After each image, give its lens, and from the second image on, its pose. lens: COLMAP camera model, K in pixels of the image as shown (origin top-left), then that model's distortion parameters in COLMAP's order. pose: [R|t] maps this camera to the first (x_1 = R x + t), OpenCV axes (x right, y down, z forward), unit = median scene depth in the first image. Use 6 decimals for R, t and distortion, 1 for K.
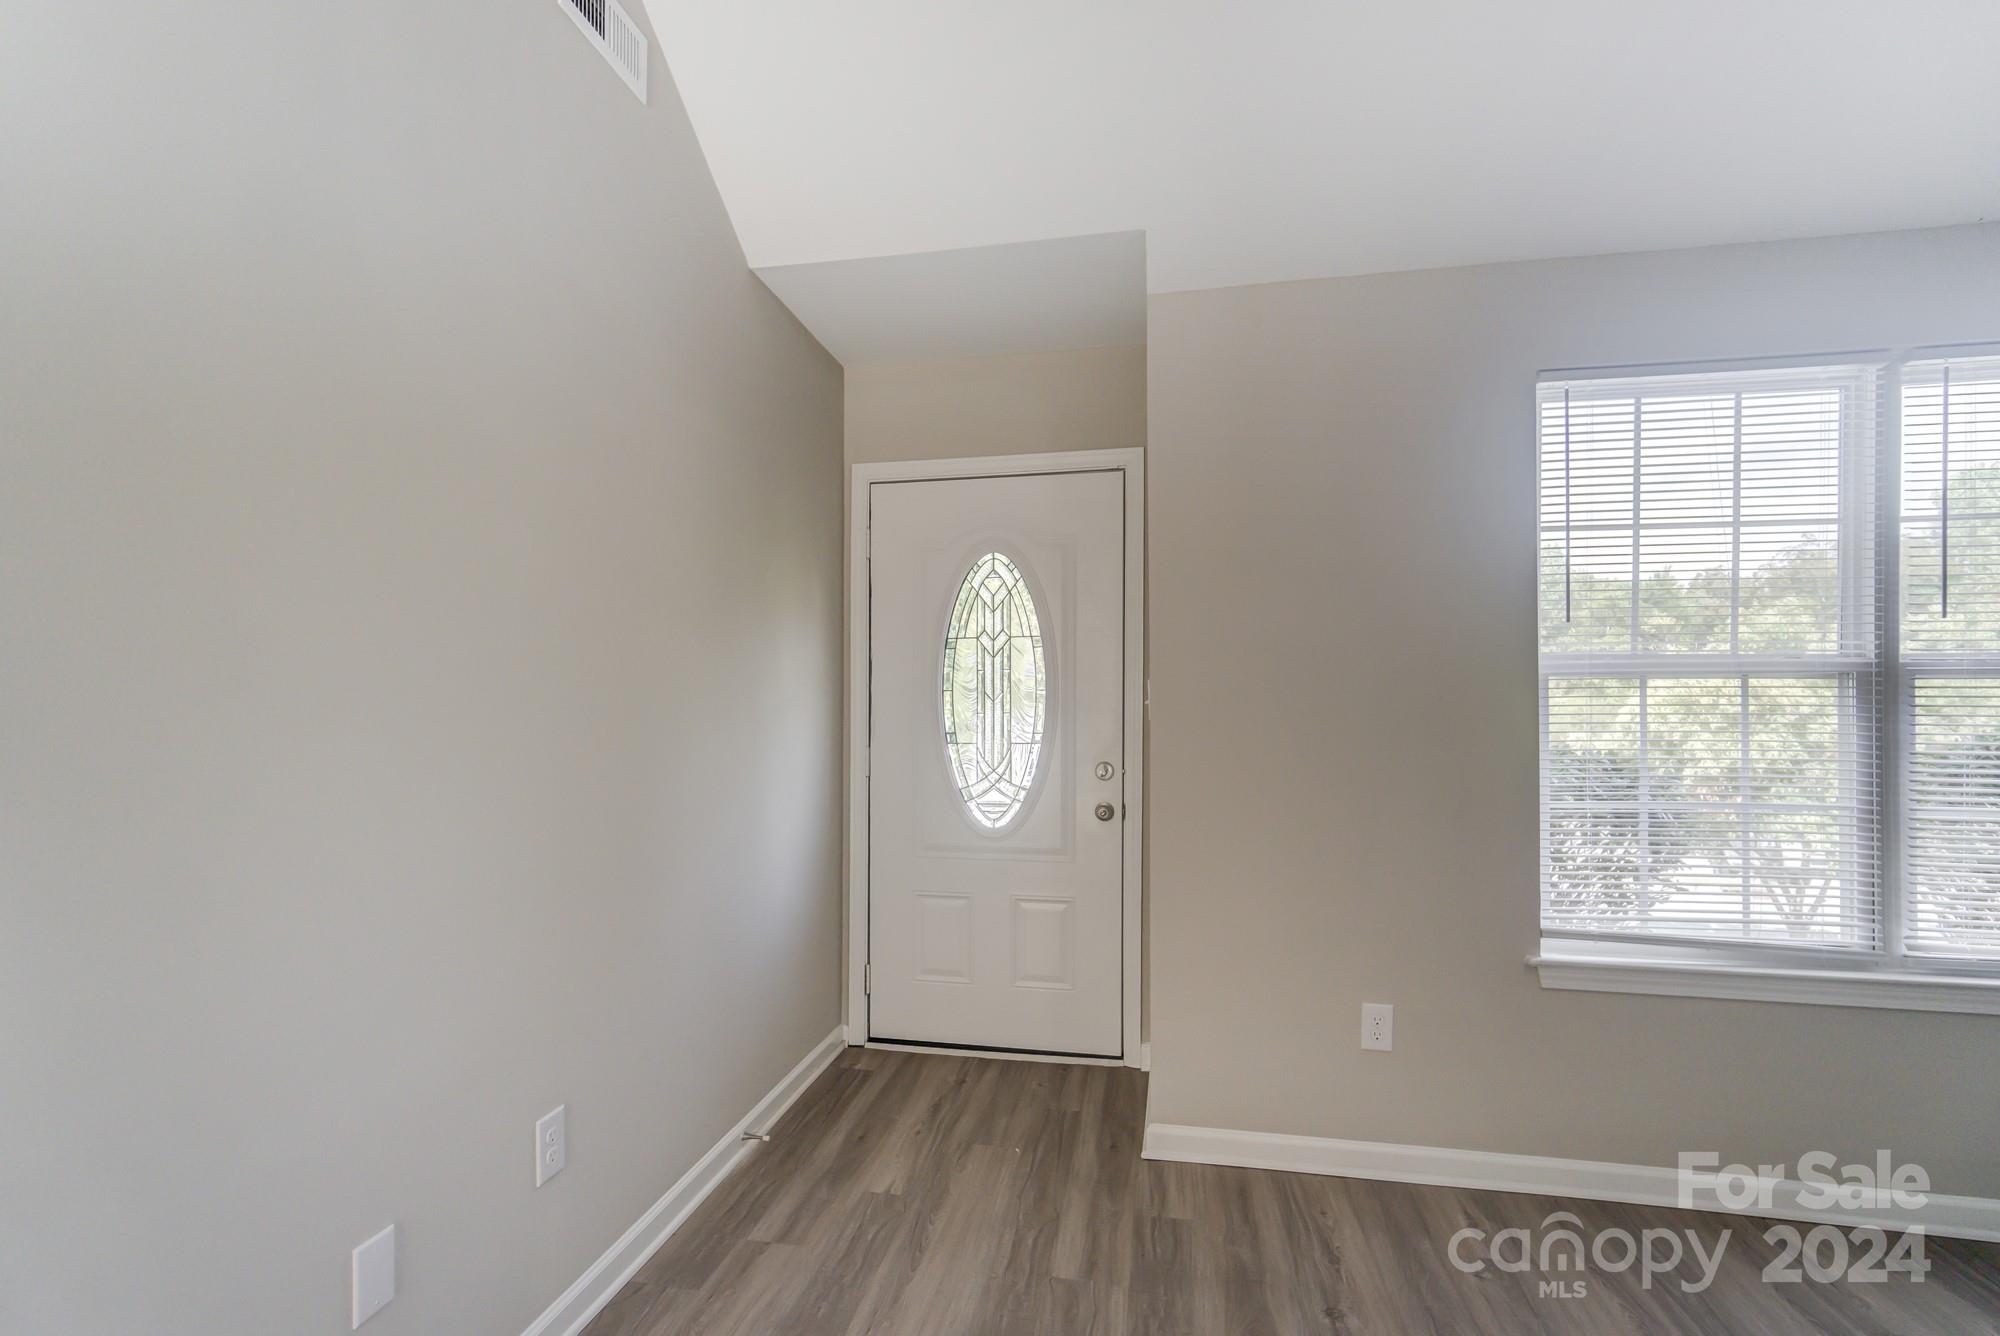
lens RADIAL K [[914.9, 0, 985.7], [0, 914.9, 700.6], [0, 0, 1]] dist [-0.026926, 0.013530]
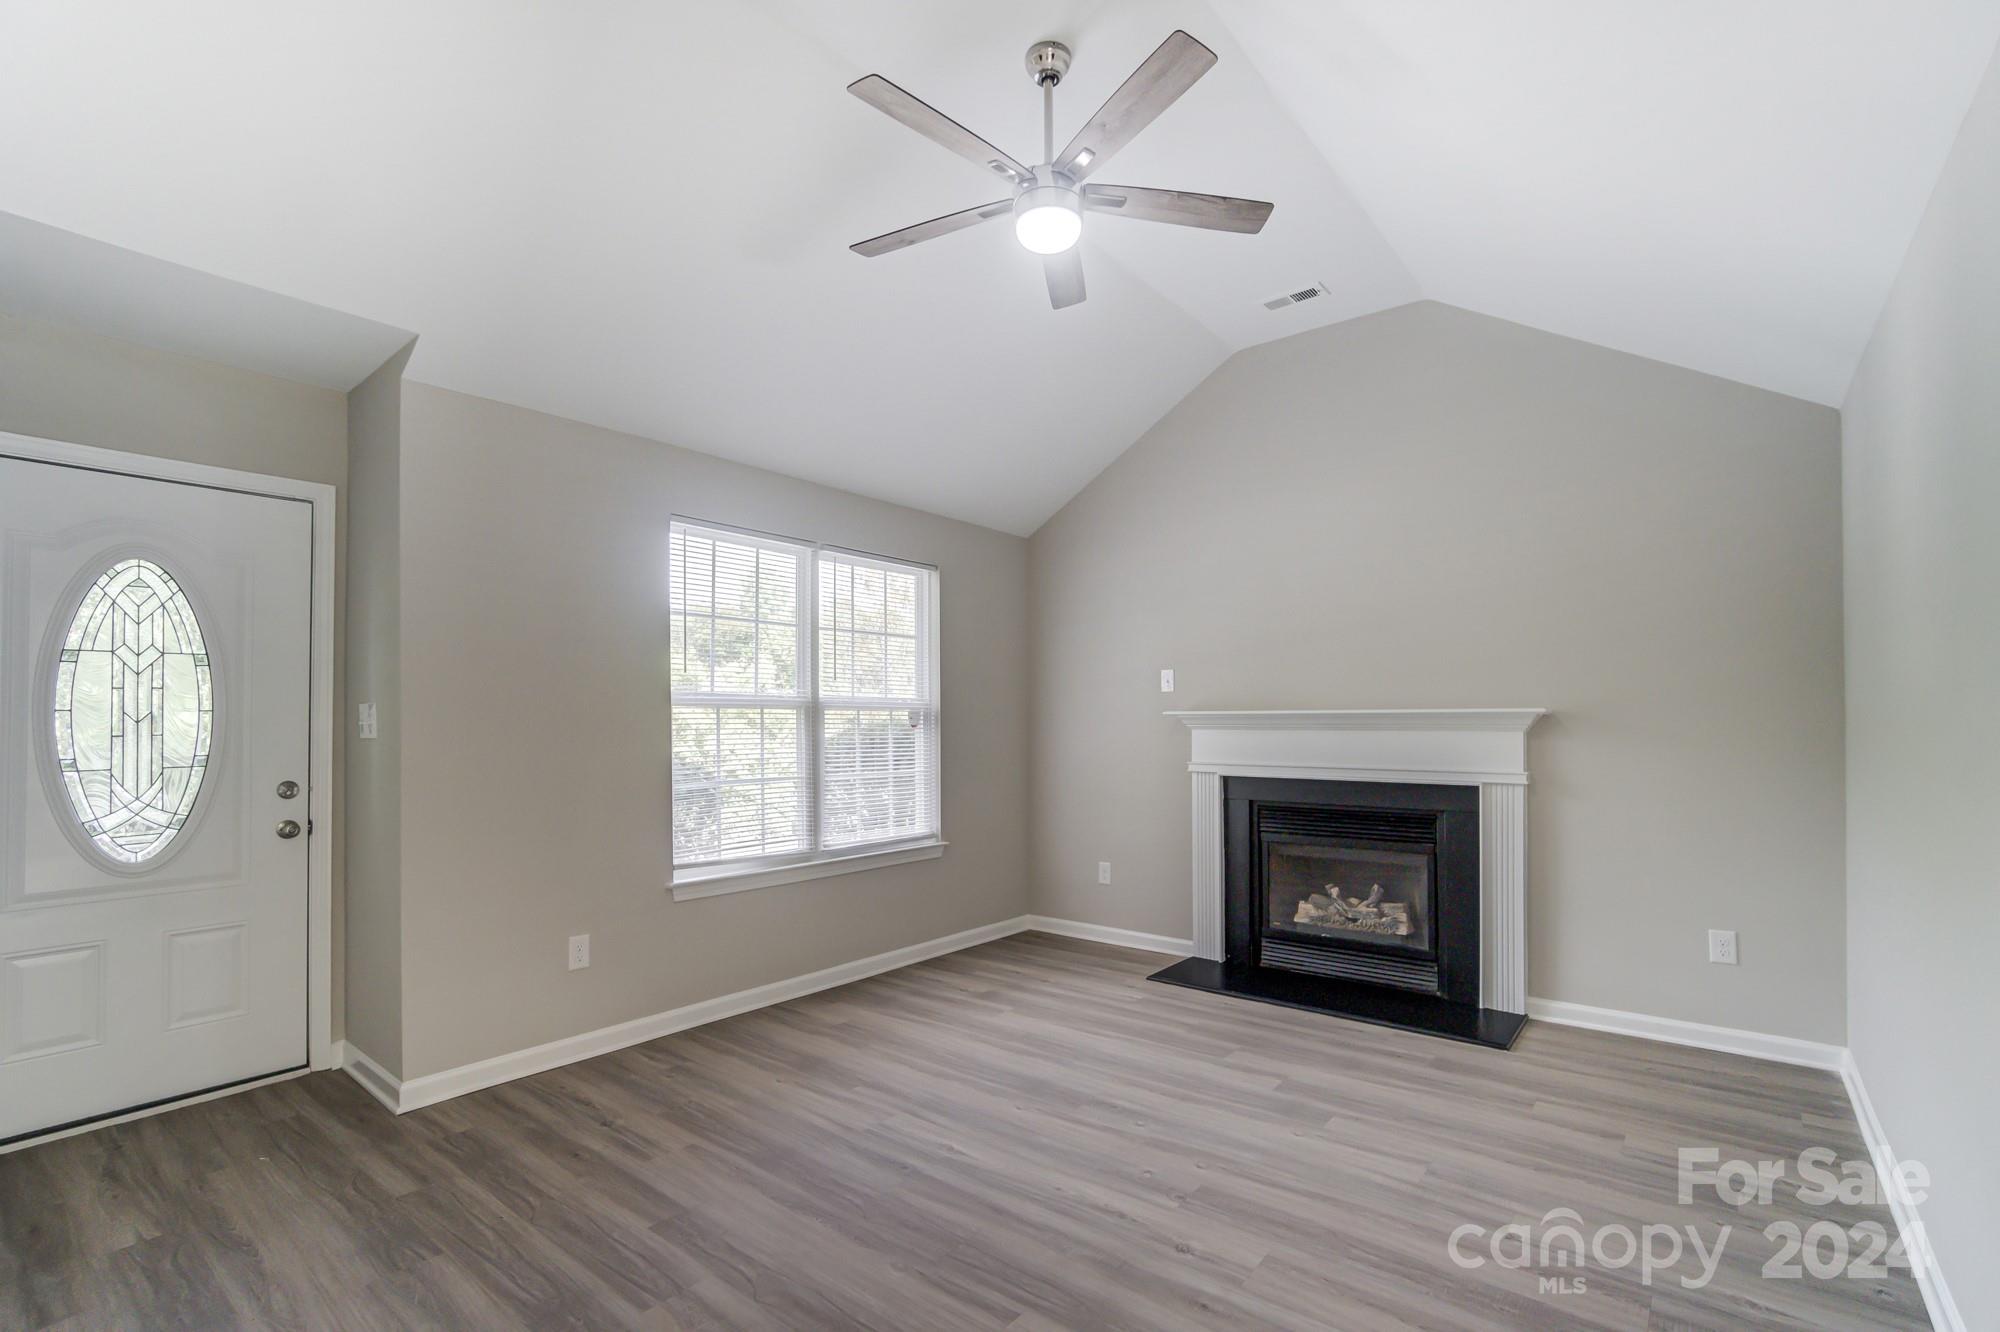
lens RADIAL K [[894.9, 0, 984.2], [0, 894.9, 693.0], [0, 0, 1]] dist [-0.023833, 0.012759]
pose [[0.464710, 0.027868, 0.885024, -0.496420], [0.003349, 0.999442, -0.033229, 0.004445], [-0.885457, 0.018406, 0.464357, -0.200653]]
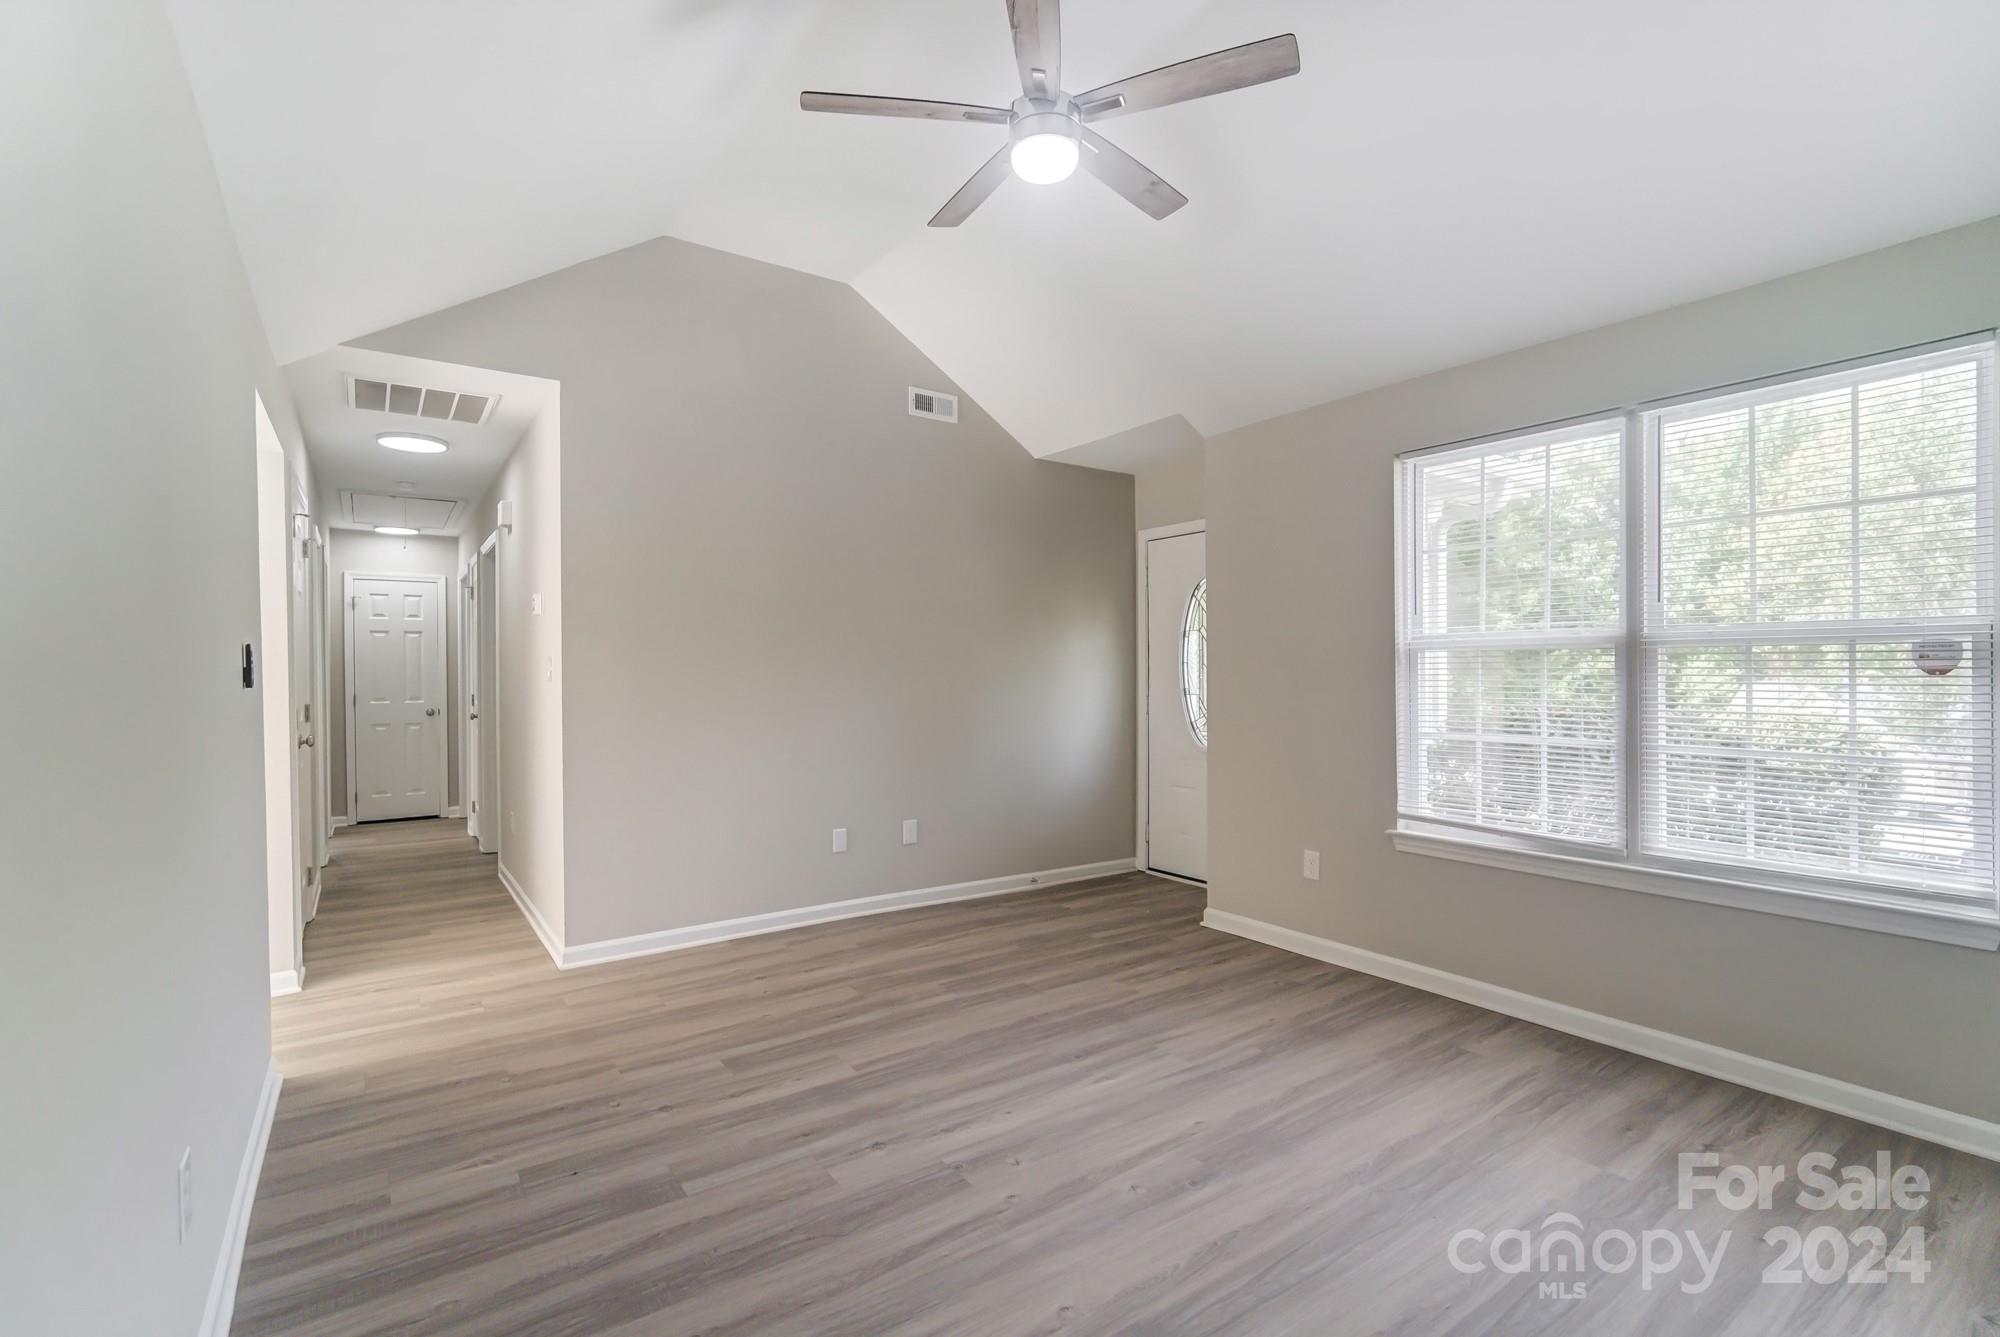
lens RADIAL K [[922.4, 0, 1000.0], [0, 922.4, 668.5], [0, 0, 1]] dist [-0.000540, -0.000372]
pose [[0.732050, -0.005523, -0.681229, 1.128372], [0.003849, 0.999985, -0.003972, 0.006874], [0.681240, 0.000286, 0.732060, -0.594071]]
